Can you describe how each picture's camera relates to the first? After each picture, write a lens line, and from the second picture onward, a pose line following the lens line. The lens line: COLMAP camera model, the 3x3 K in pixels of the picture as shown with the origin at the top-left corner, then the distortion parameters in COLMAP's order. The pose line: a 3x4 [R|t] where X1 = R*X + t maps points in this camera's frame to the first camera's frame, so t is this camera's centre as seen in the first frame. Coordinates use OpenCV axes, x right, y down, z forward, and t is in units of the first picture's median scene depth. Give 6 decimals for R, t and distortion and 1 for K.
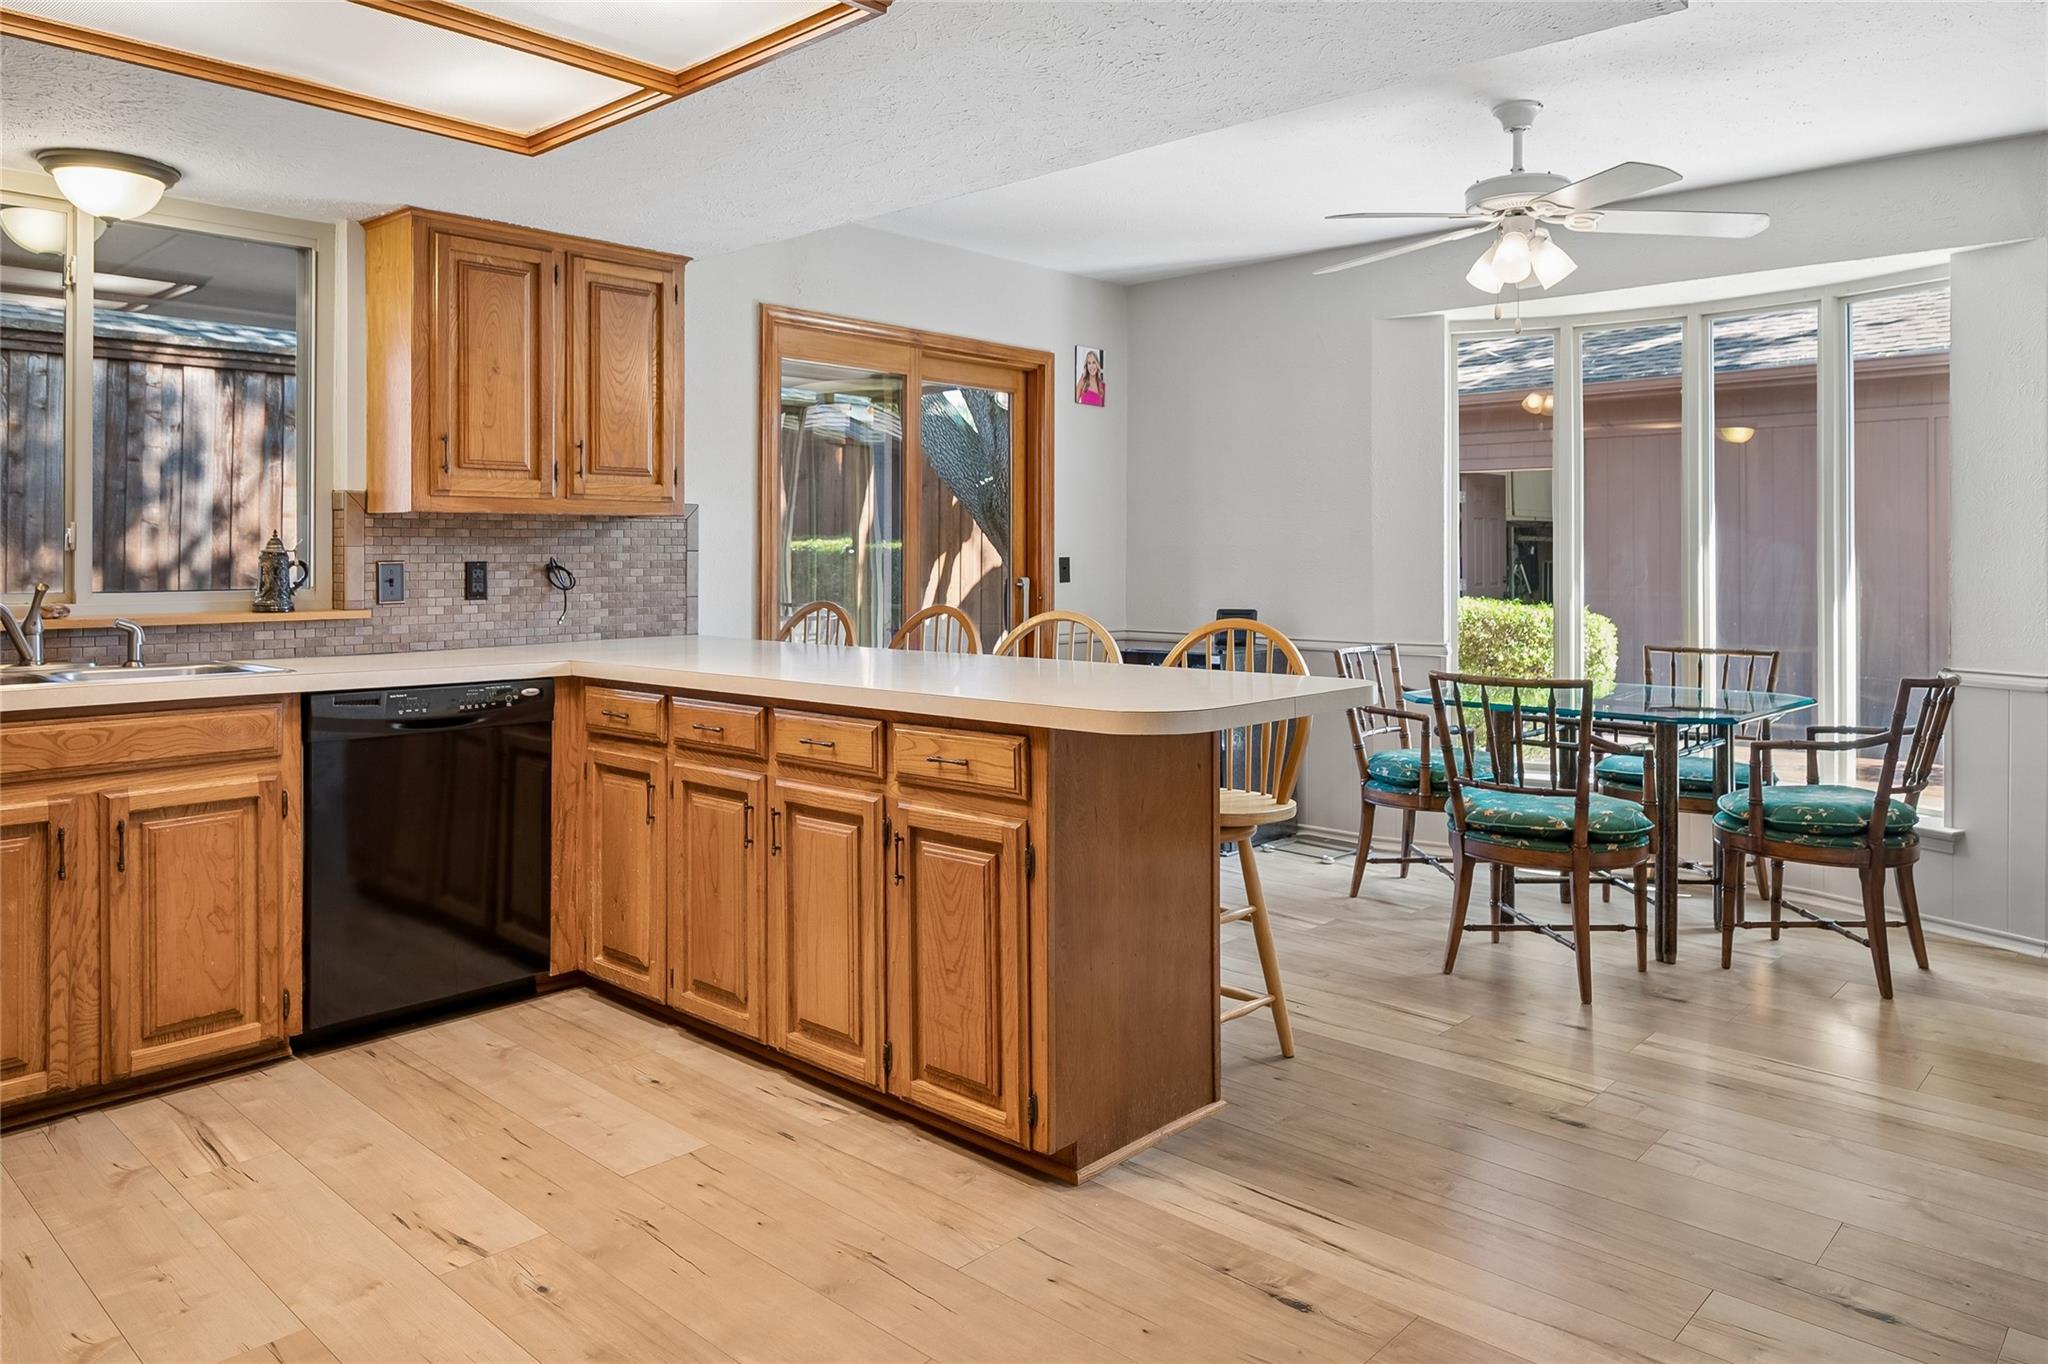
lens RADIAL K [[1355.4, 0, 1023.0], [0, 1355.4, 560.4], [0, 0, 1]] dist [-0.003270, 0.000229]
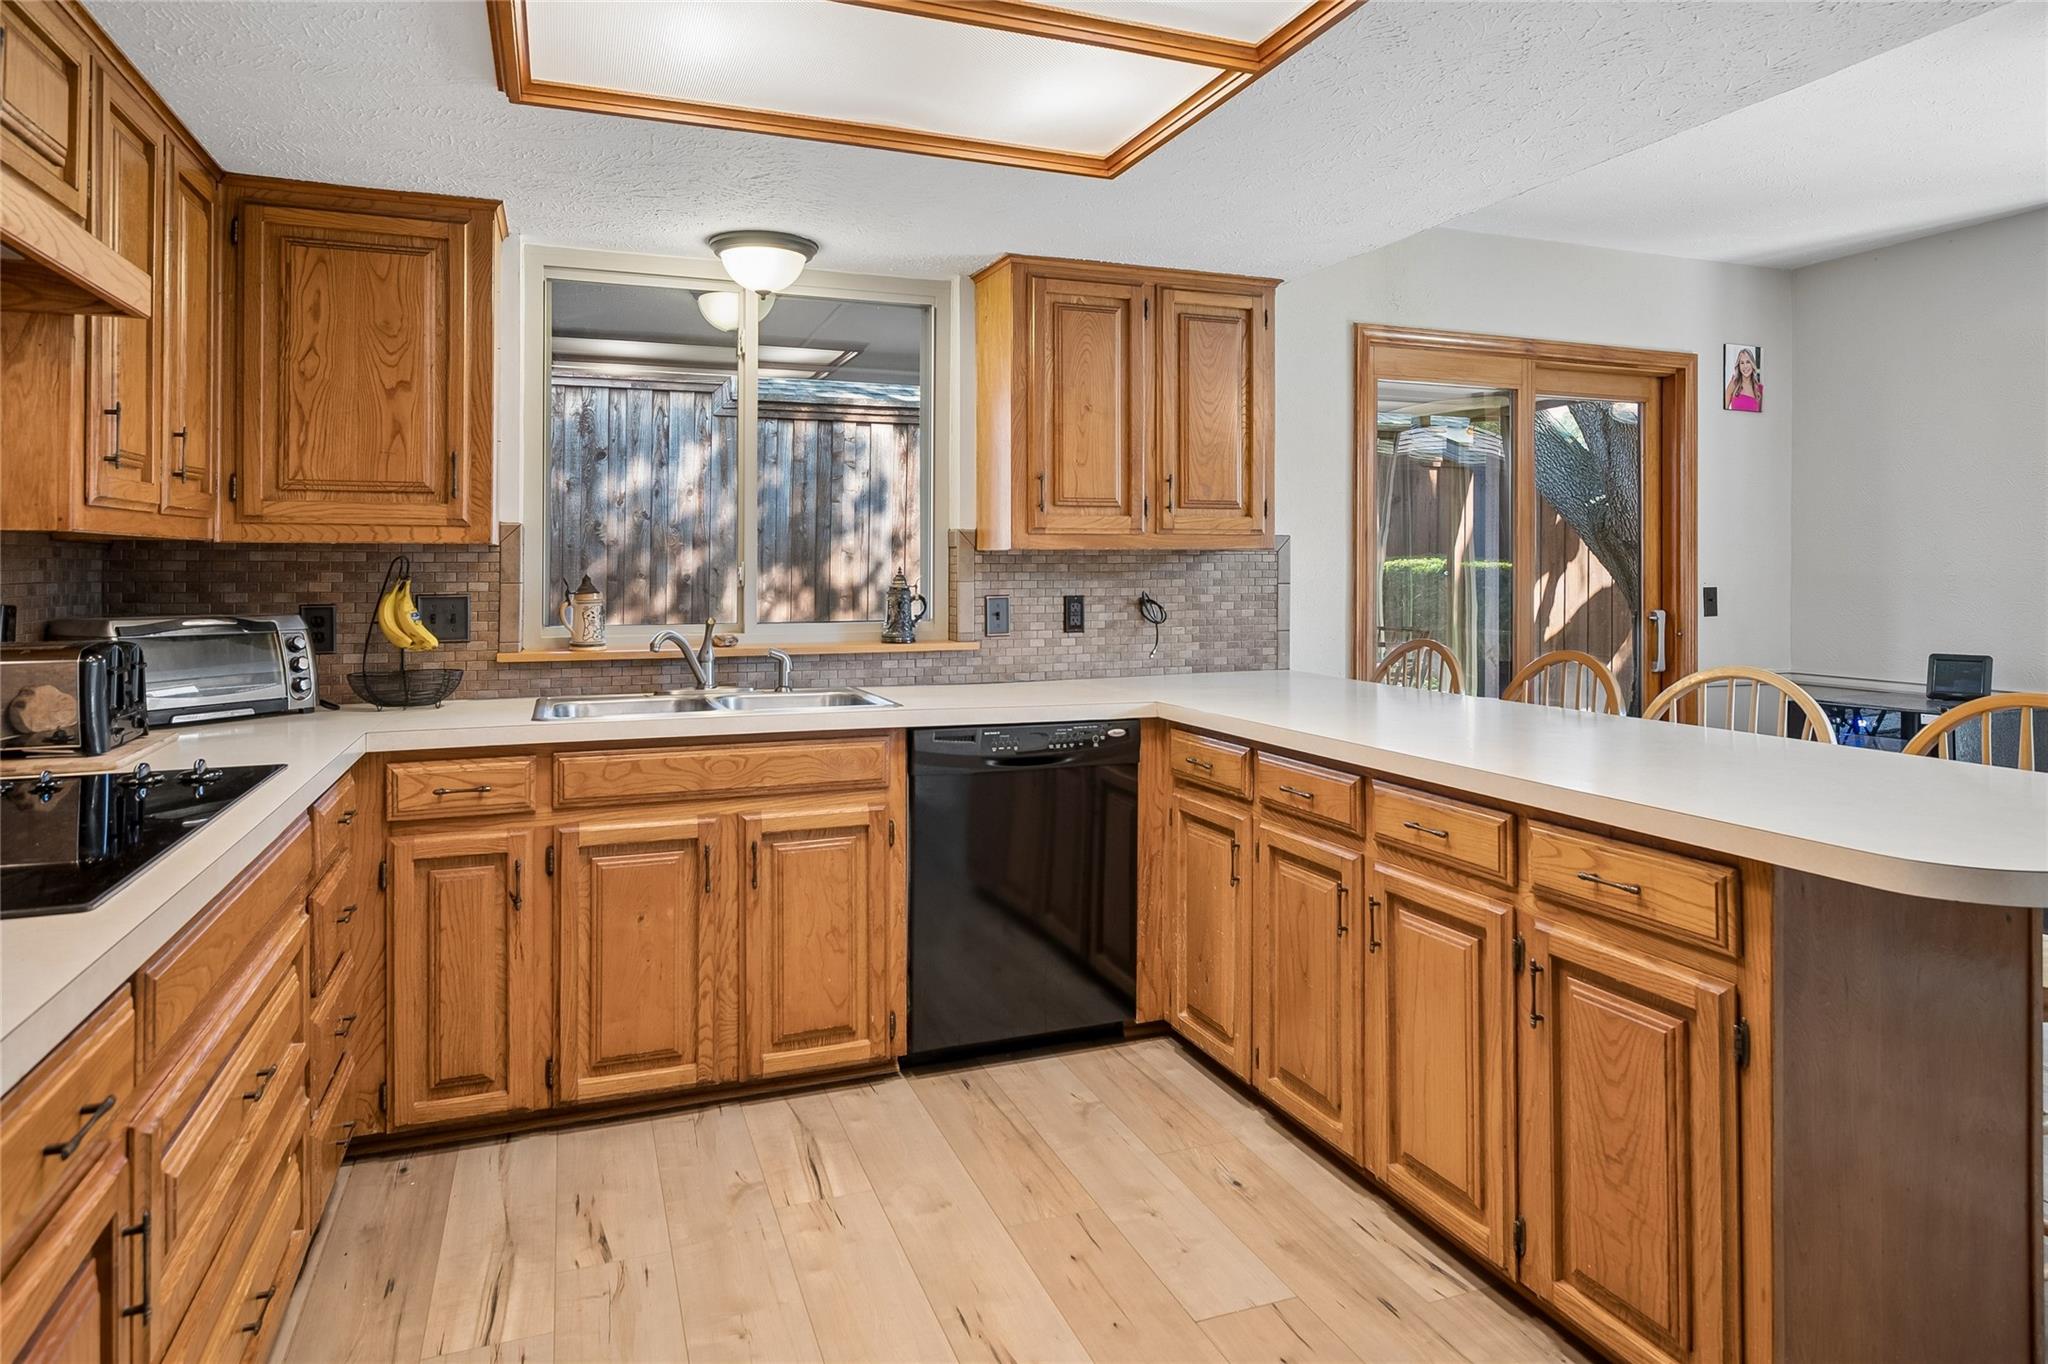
lens RADIAL K [[1206.1, 0, 1015.8], [0, 1206.1, 565.1], [0, 0, 1]] dist [-0.003137, 0.000540]
pose [[0.894279, -0.001002, -0.447510, -0.036489], [-0.001913, 0.999980, -0.006060, -0.018339], [0.447507, 0.006275, 0.894259, 0.178070]]
